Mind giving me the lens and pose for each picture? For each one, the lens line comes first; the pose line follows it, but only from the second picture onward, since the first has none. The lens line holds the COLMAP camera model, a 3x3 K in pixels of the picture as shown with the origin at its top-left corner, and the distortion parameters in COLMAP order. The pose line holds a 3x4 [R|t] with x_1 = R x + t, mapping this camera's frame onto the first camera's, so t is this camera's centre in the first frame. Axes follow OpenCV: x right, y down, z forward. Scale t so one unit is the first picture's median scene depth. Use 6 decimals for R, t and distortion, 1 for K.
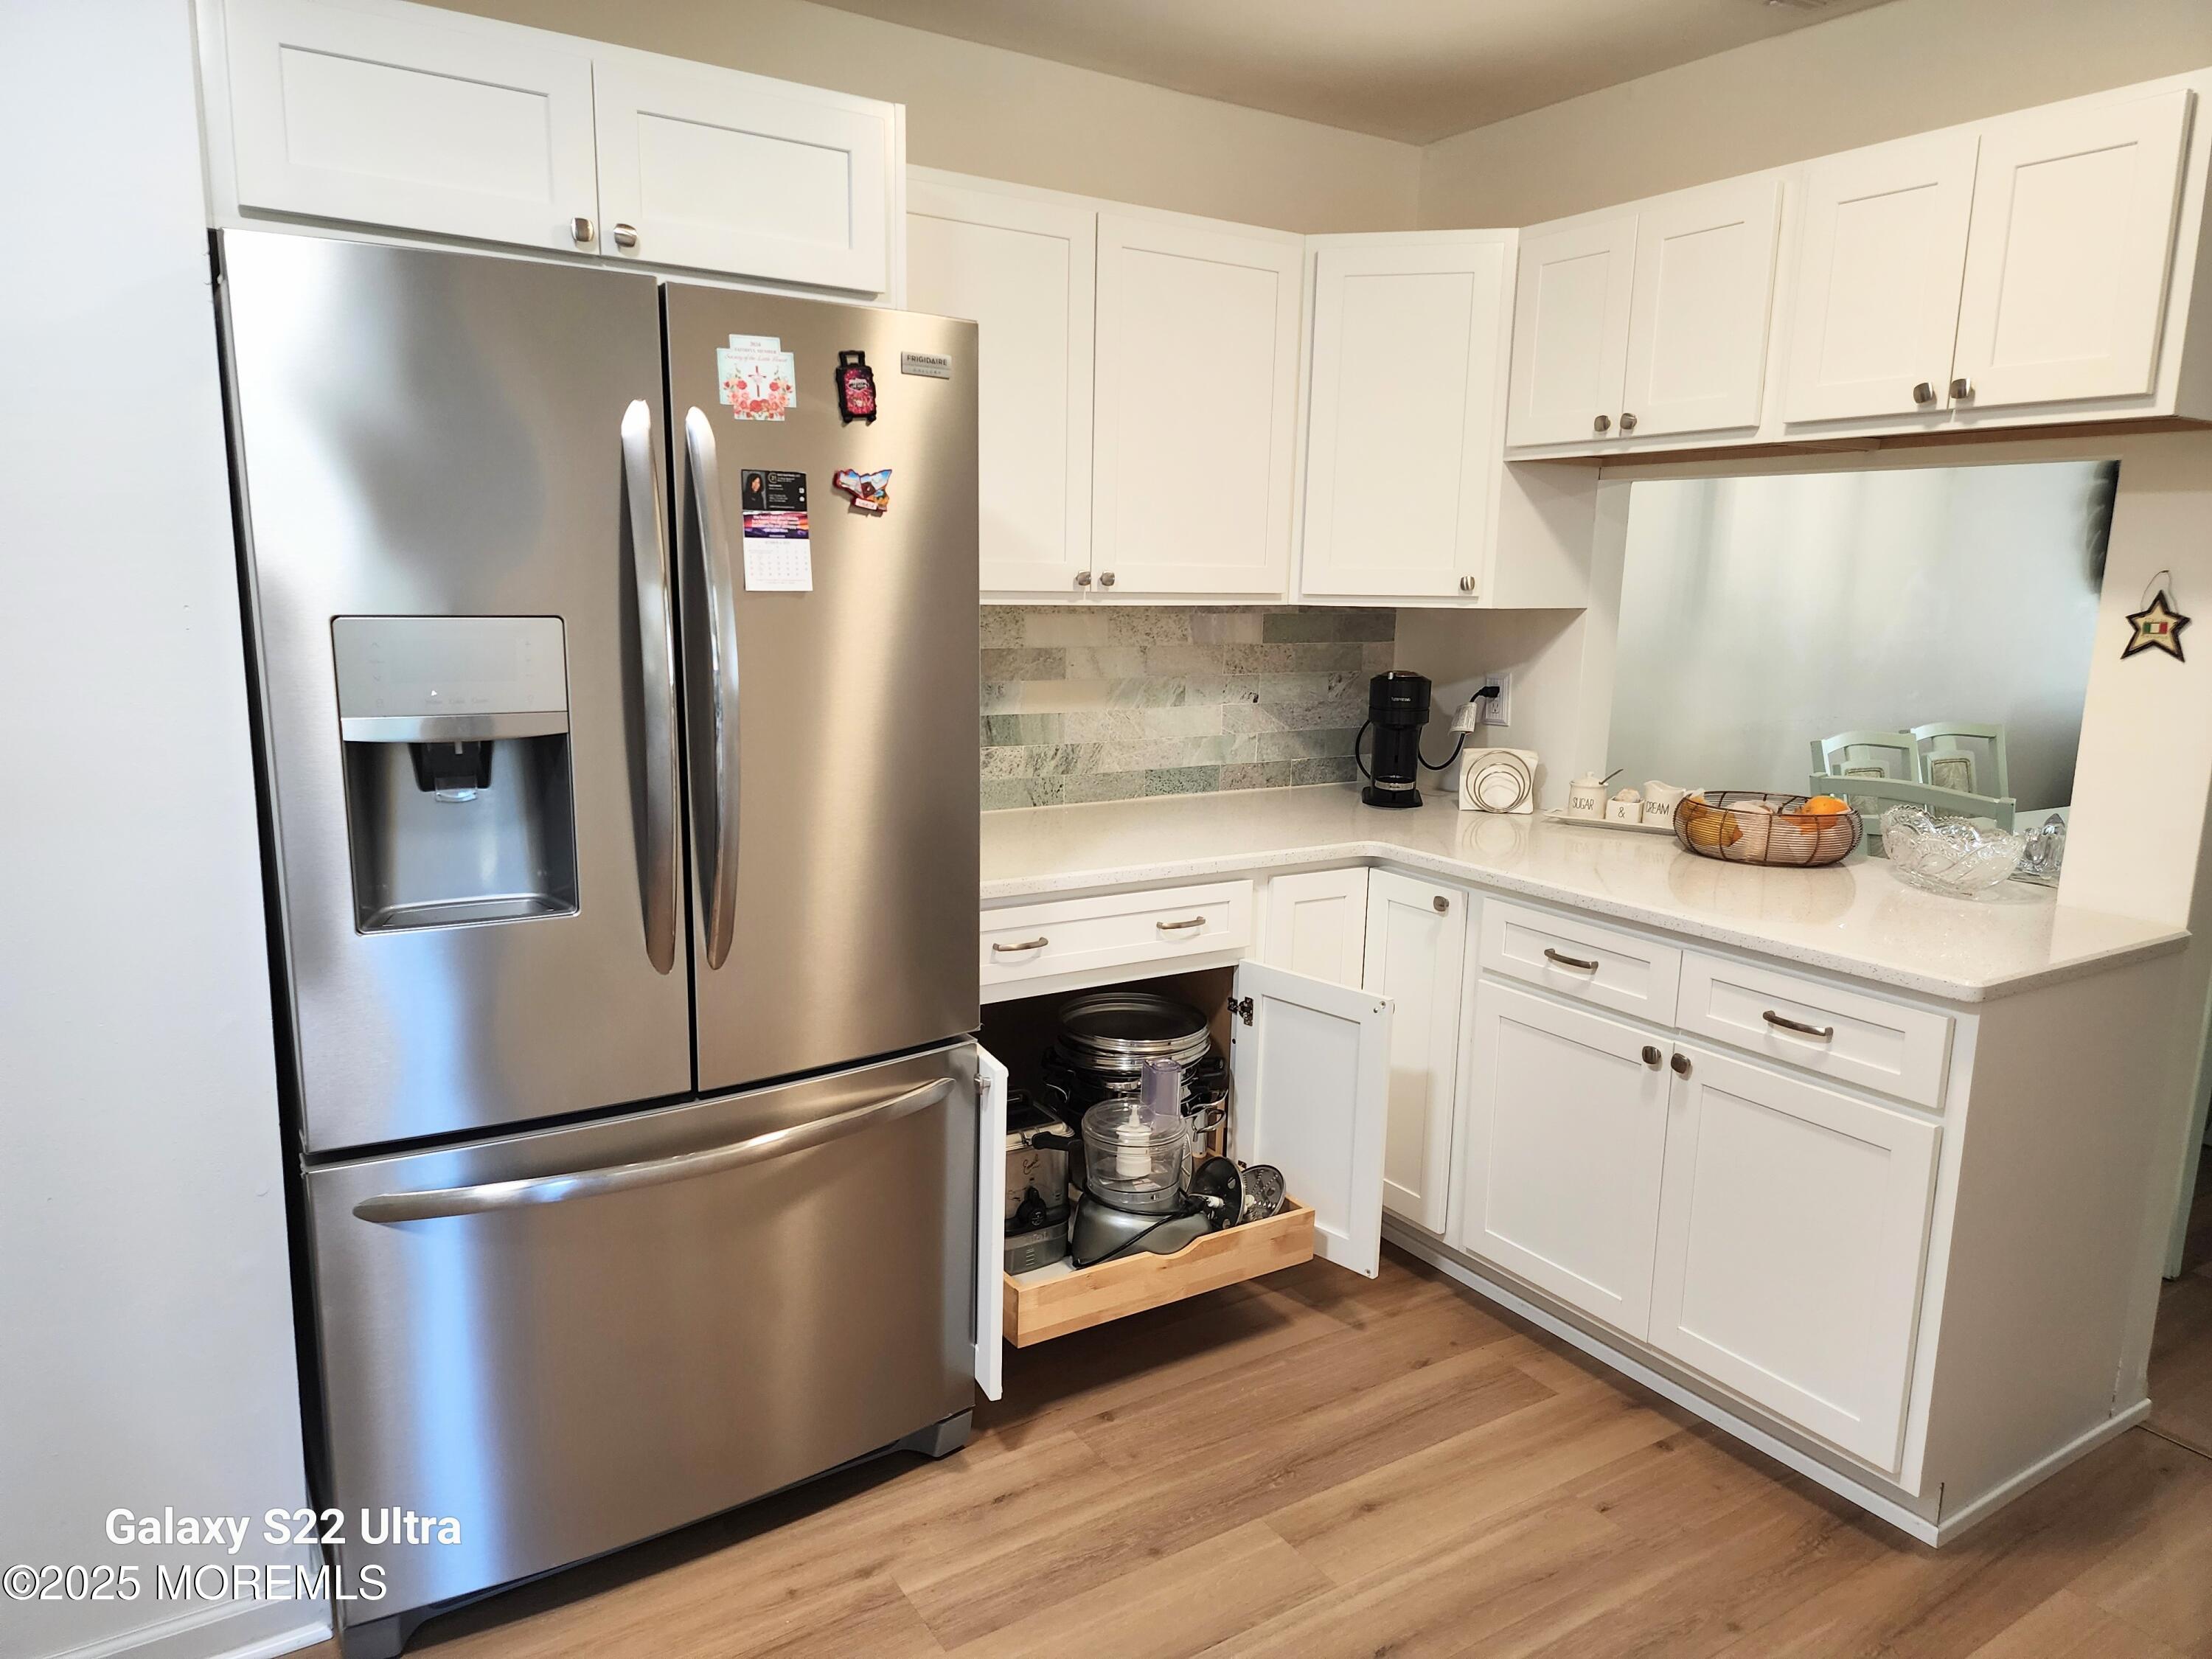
lens RADIAL K [[1483.6, 0, 1089.3], [0, 1483.6, 826.9], [0, 0, 1]] dist [0.031407, -0.014965]
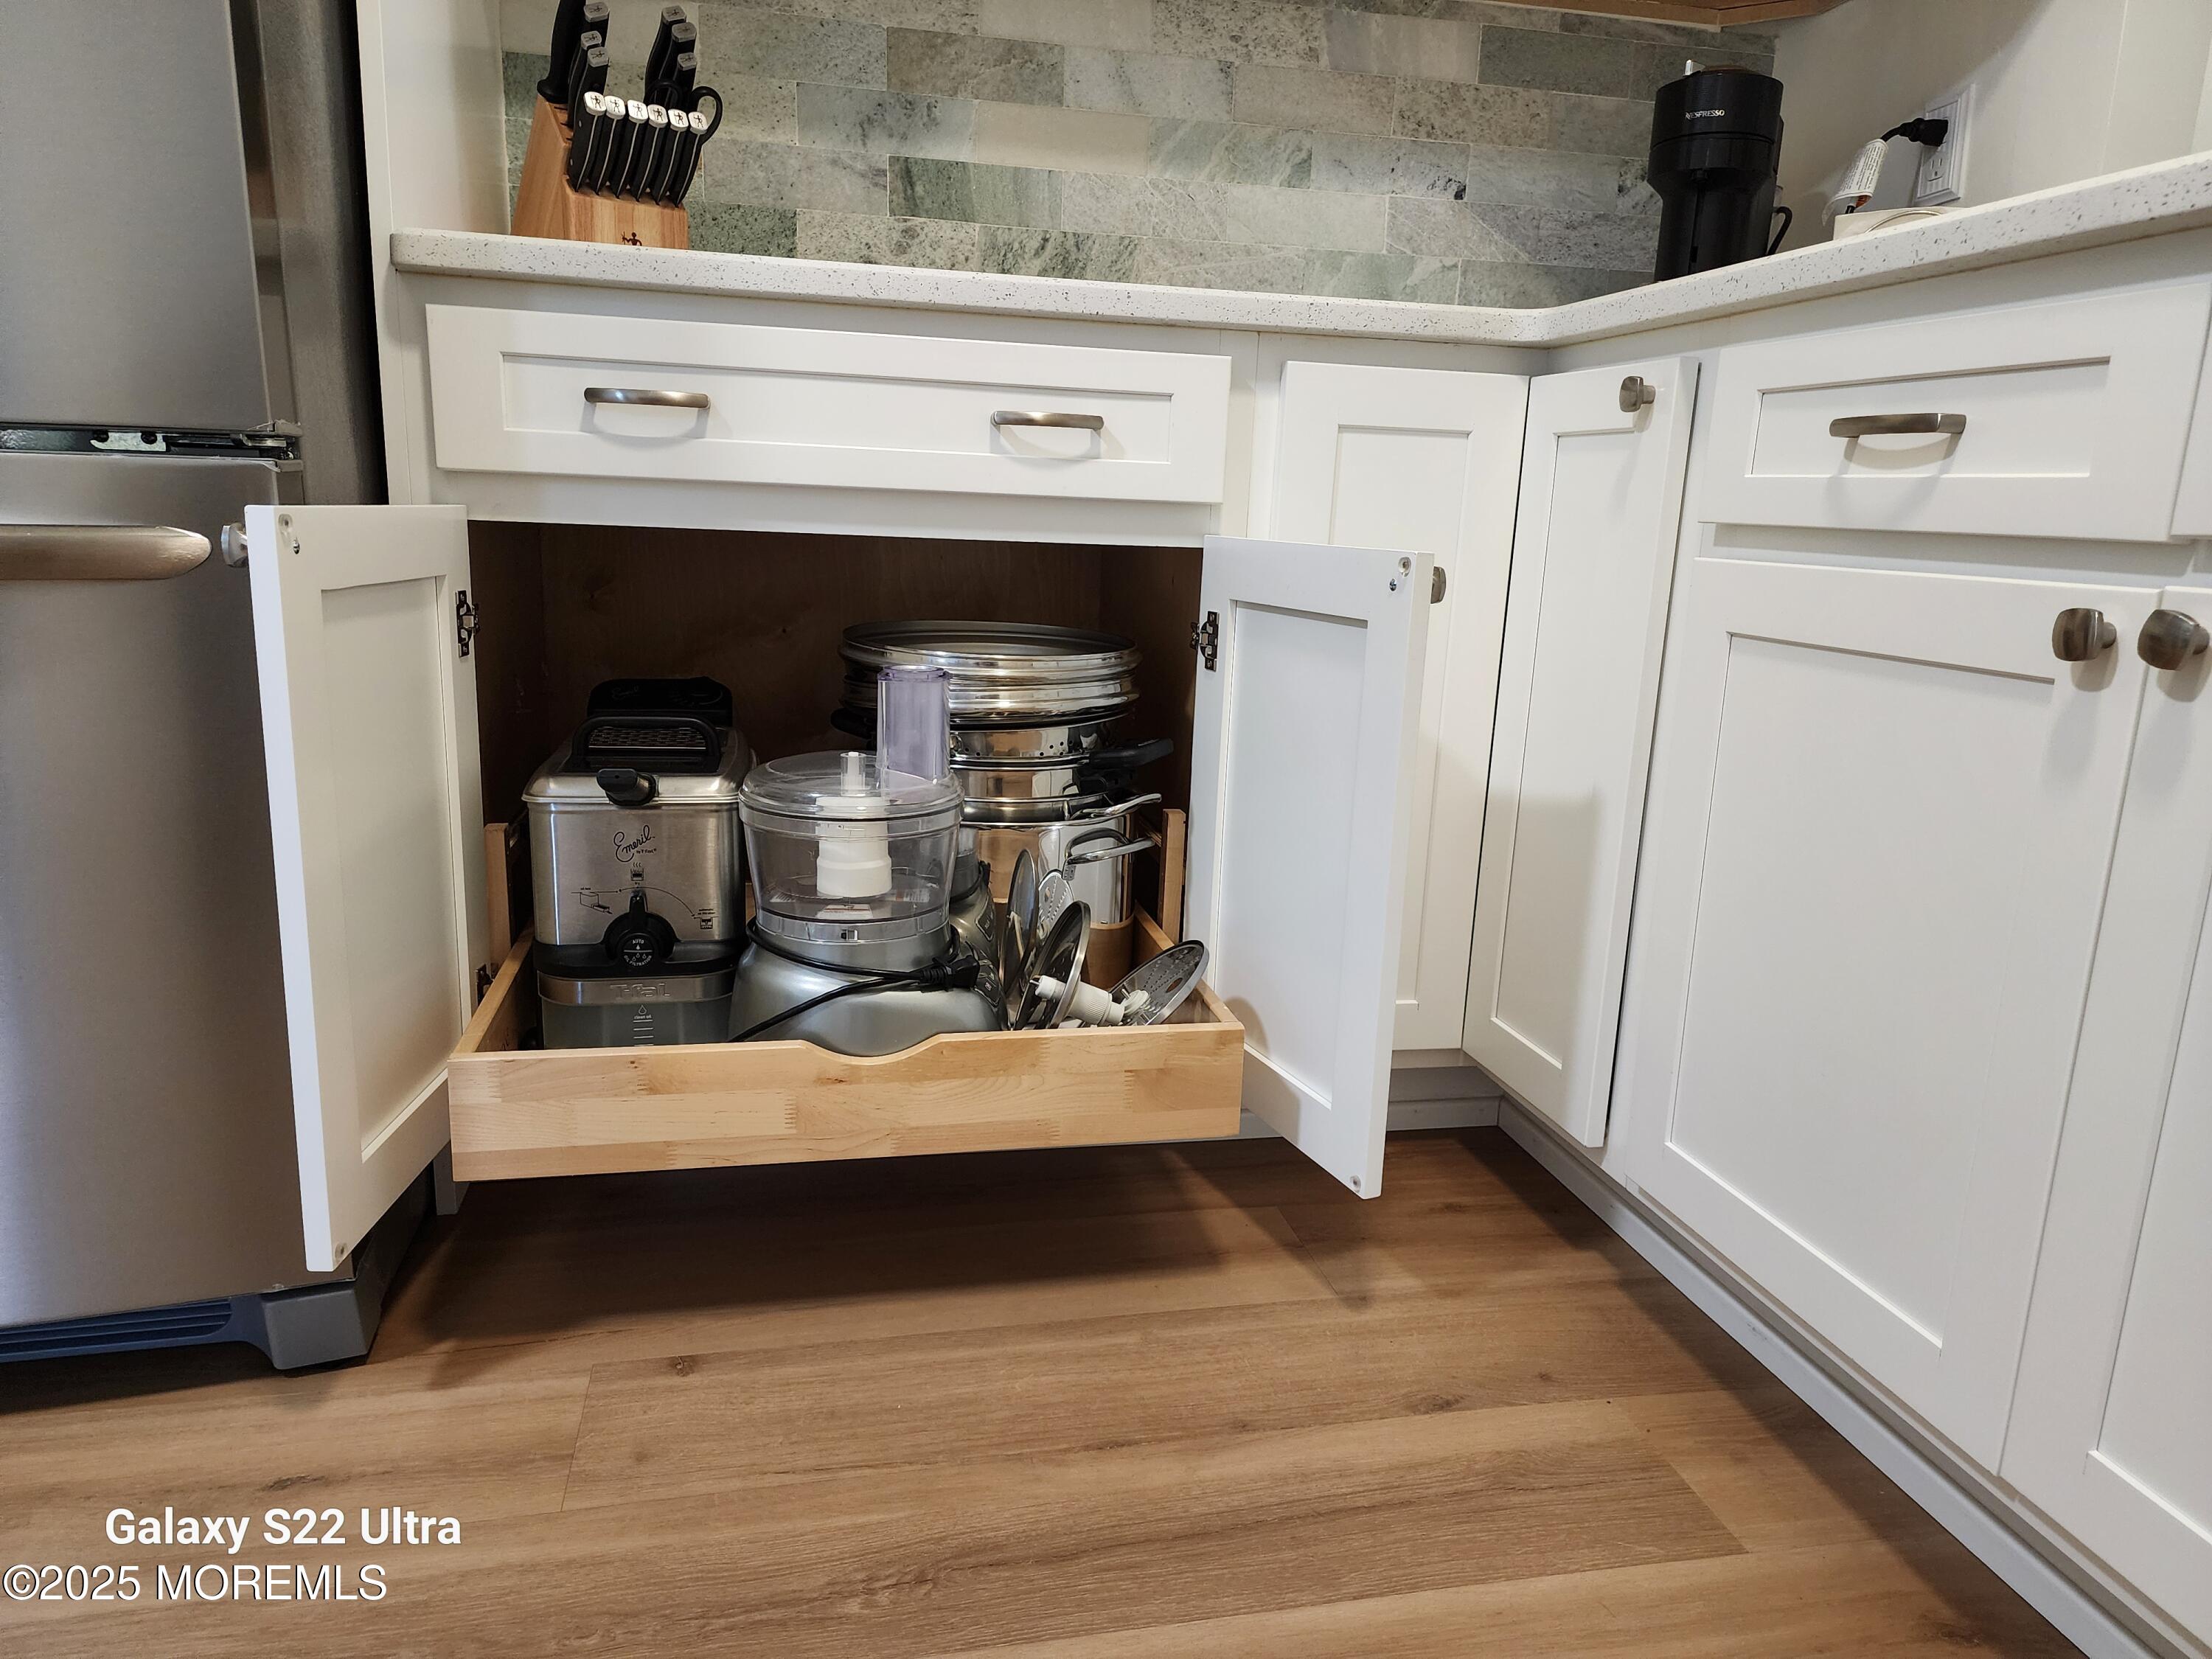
lens RADIAL K [[1483.6, 0, 1114.2], [0, 1483.6, 847.7], [0, 0, 1]] dist [0.031407, -0.014965]
pose [[0.936444, 0.090030, -0.339067, 0.252946], [-0.075356, 0.995570, 0.056228, 0.170092], [0.342627, -0.027103, 0.939080, 0.530115]]
